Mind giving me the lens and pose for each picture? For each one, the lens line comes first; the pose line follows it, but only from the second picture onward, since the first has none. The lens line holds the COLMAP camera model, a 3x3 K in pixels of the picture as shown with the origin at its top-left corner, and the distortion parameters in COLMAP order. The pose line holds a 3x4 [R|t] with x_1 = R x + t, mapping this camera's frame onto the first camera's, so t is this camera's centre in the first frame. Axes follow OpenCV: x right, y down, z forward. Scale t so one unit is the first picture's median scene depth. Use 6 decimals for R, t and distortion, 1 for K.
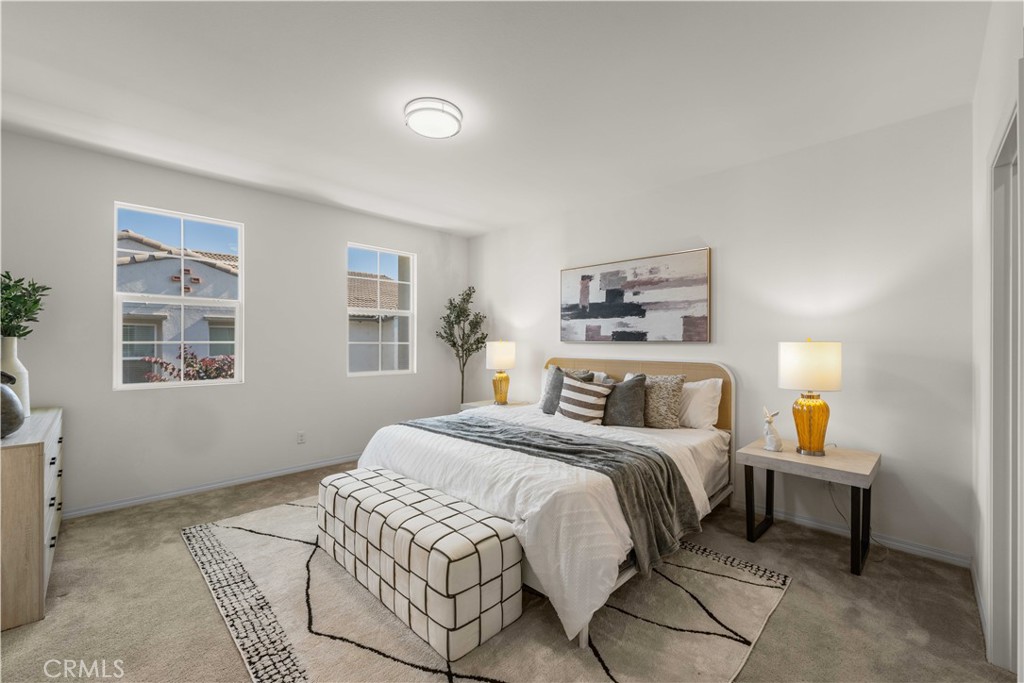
lens RADIAL K [[416.5, 0, 519.3], [0, 416.5, 344.3], [0, 0, 1]] dist [0.001131, -0.000555]
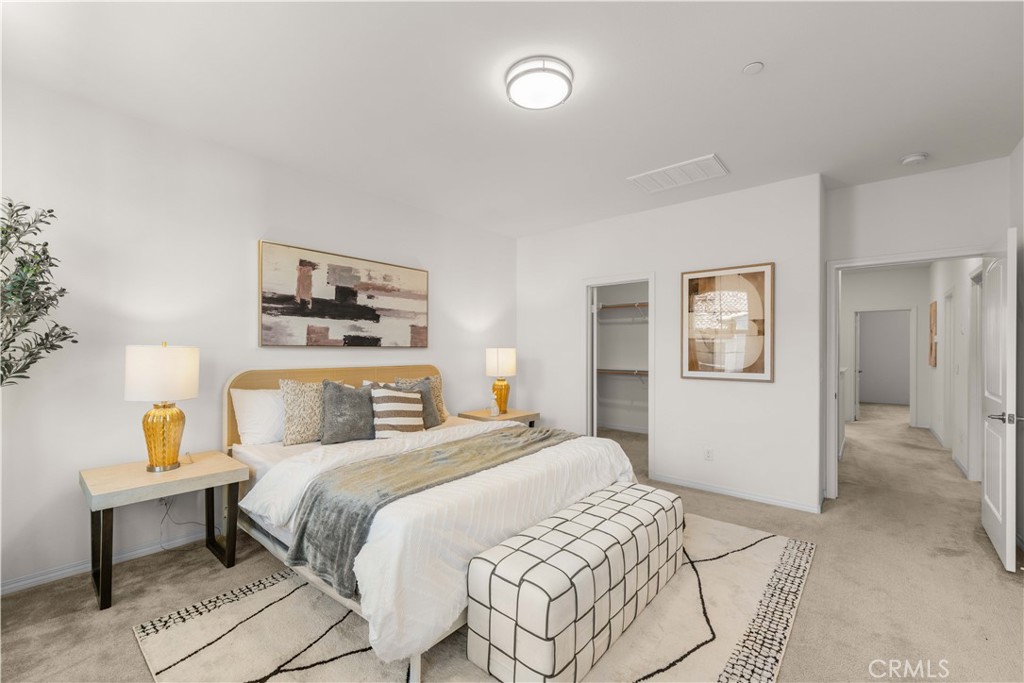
lens RADIAL K [[416.5, 0, 519.0], [0, 416.5, 341.3], [0, 0, 1]] dist [0.001131, -0.000555]
pose [[-0.072468, 0.016882, 0.997228, -0.663239], [0.001419, 0.999857, -0.016823, -0.002896], [-0.997370, 0.000196, -0.072482, 0.691875]]
